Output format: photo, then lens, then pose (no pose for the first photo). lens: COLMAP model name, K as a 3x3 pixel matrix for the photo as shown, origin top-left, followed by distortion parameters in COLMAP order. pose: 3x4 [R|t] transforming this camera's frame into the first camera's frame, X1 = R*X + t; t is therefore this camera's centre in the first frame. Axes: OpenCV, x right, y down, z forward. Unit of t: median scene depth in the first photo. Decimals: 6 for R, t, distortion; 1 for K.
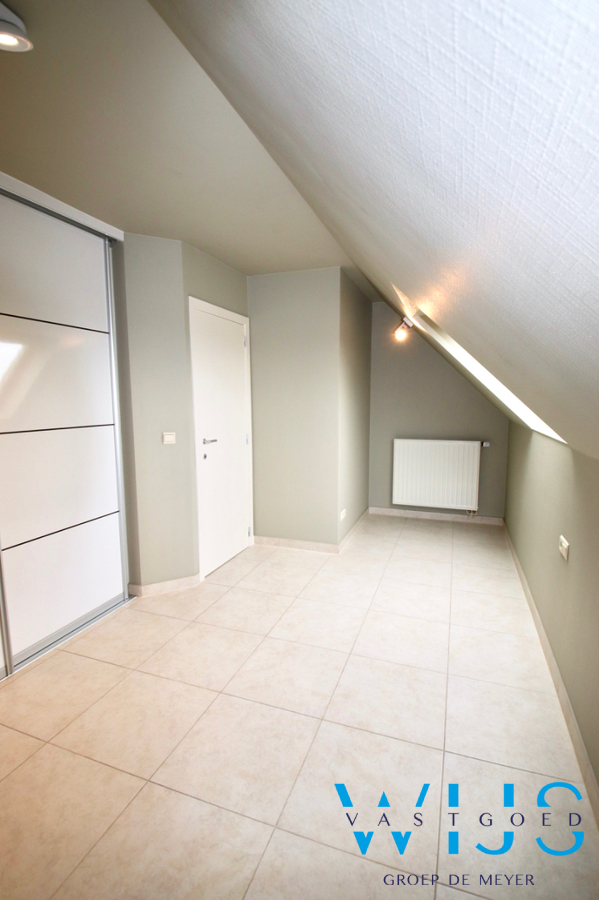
lens RADIAL K [[422.8, 0, 304.1], [0, 422.8, 452.1], [0, 0, 1]] dist [0.035732, -0.043897]
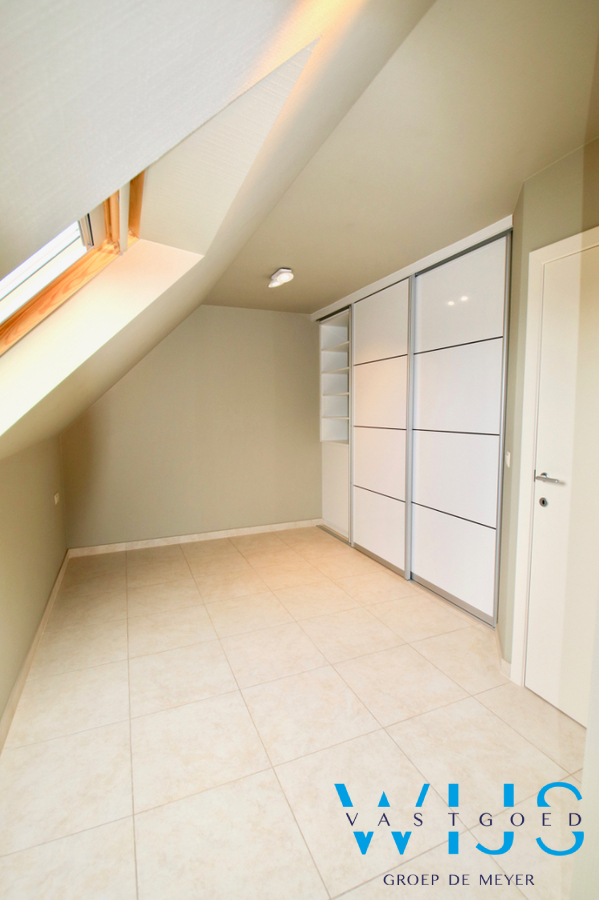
lens RADIAL K [[422.8, 0, 304.1], [0, 422.8, 452.1], [0, 0, 1]] dist [0.035732, -0.043897]
pose [[-0.733247, 0.082177, -0.674978, 0.511729], [-0.070943, 0.978007, 0.196137, -0.188037], [0.676251, 0.191702, -0.711291, 1.447476]]
